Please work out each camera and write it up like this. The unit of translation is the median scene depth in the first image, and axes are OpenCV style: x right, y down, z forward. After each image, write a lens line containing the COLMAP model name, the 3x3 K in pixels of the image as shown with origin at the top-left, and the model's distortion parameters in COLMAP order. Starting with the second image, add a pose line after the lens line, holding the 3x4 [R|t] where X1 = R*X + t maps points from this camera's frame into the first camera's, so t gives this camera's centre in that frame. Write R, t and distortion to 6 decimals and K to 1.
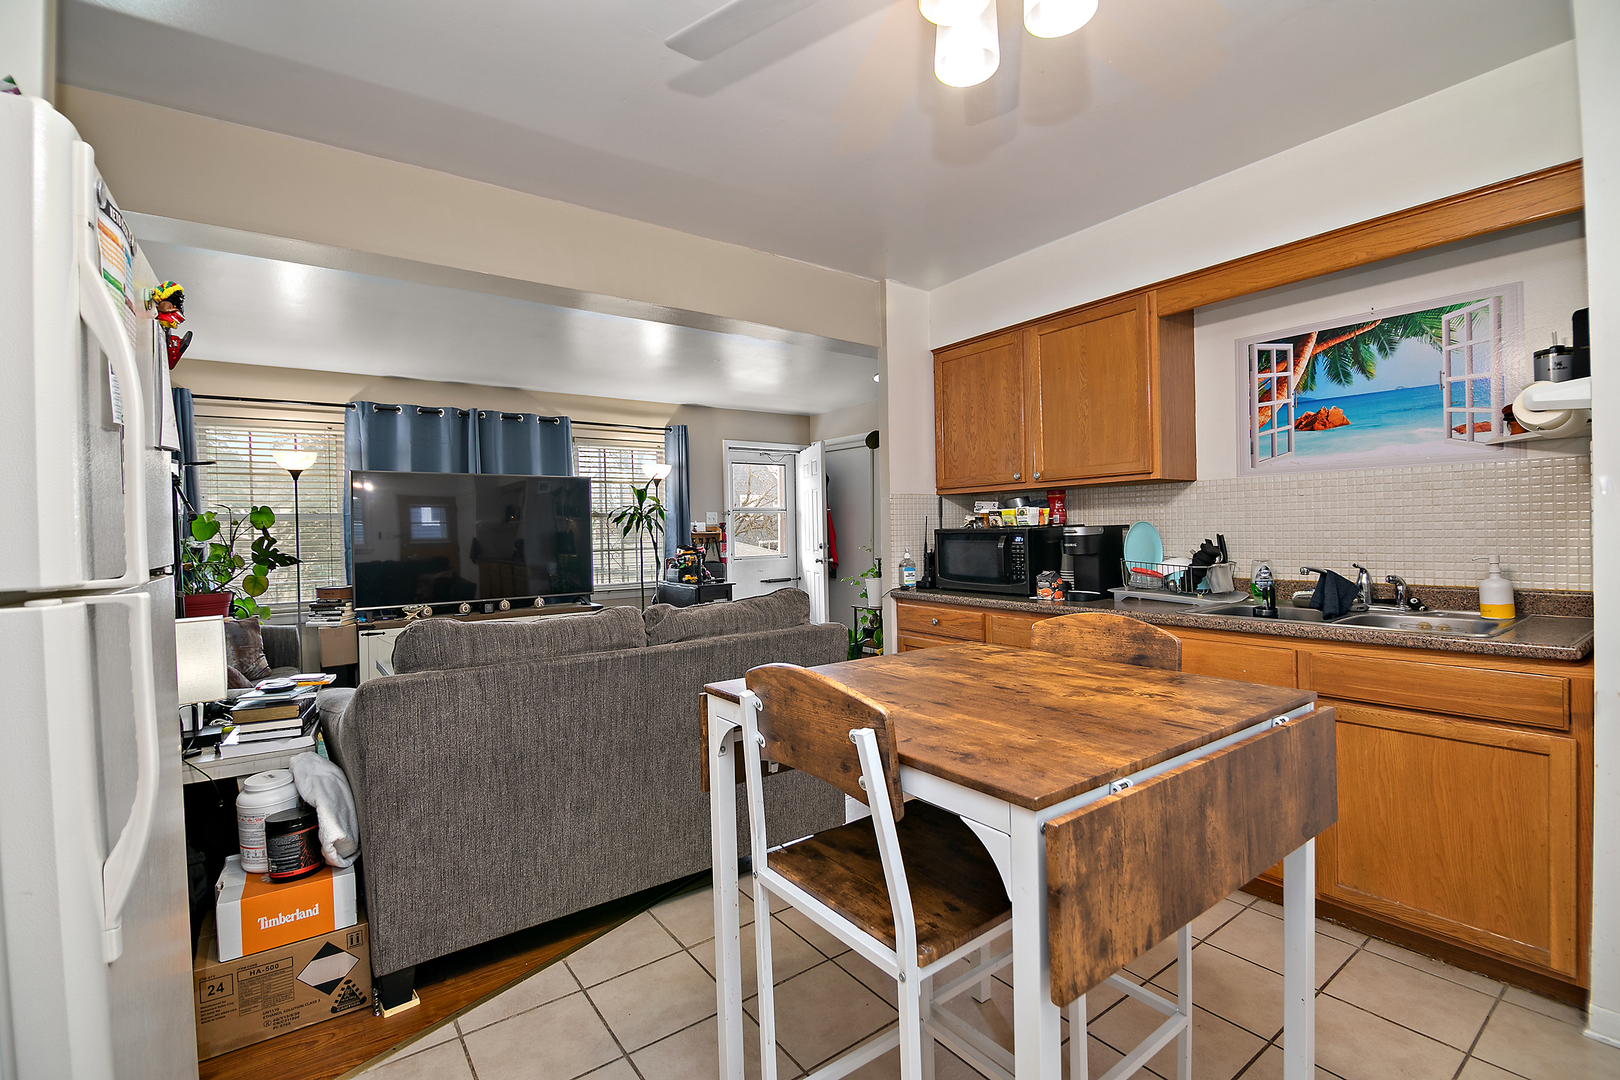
lens RADIAL K [[723.2, 0, 814.0], [0, 723.2, 532.7], [0, 0, 1]] dist [-0.002276, -0.000461]
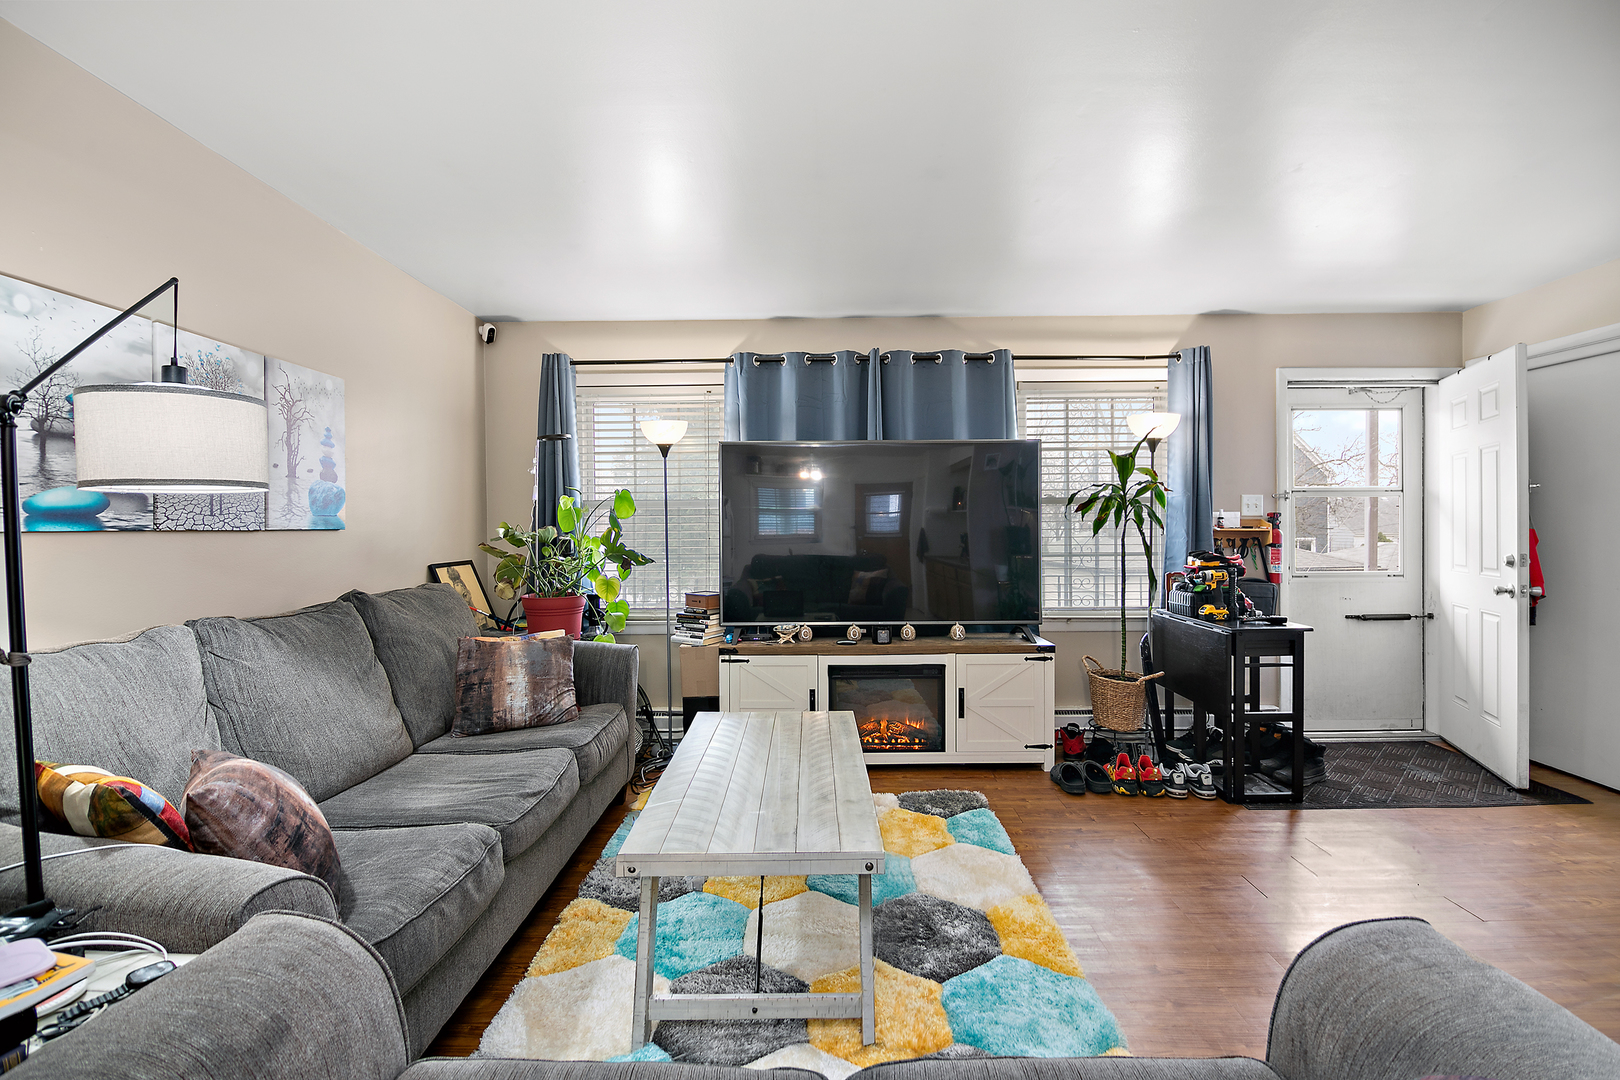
lens RADIAL K [[723.2, 0, 814.0], [0, 723.2, 532.7], [0, 0, 1]] dist [-0.002276, -0.000461]
pose [[0.796765, 0.018758, -0.603998, -0.080748], [-0.012271, 0.999814, 0.014864, -0.002237], [0.604164, -0.004432, 0.796847, 0.365756]]
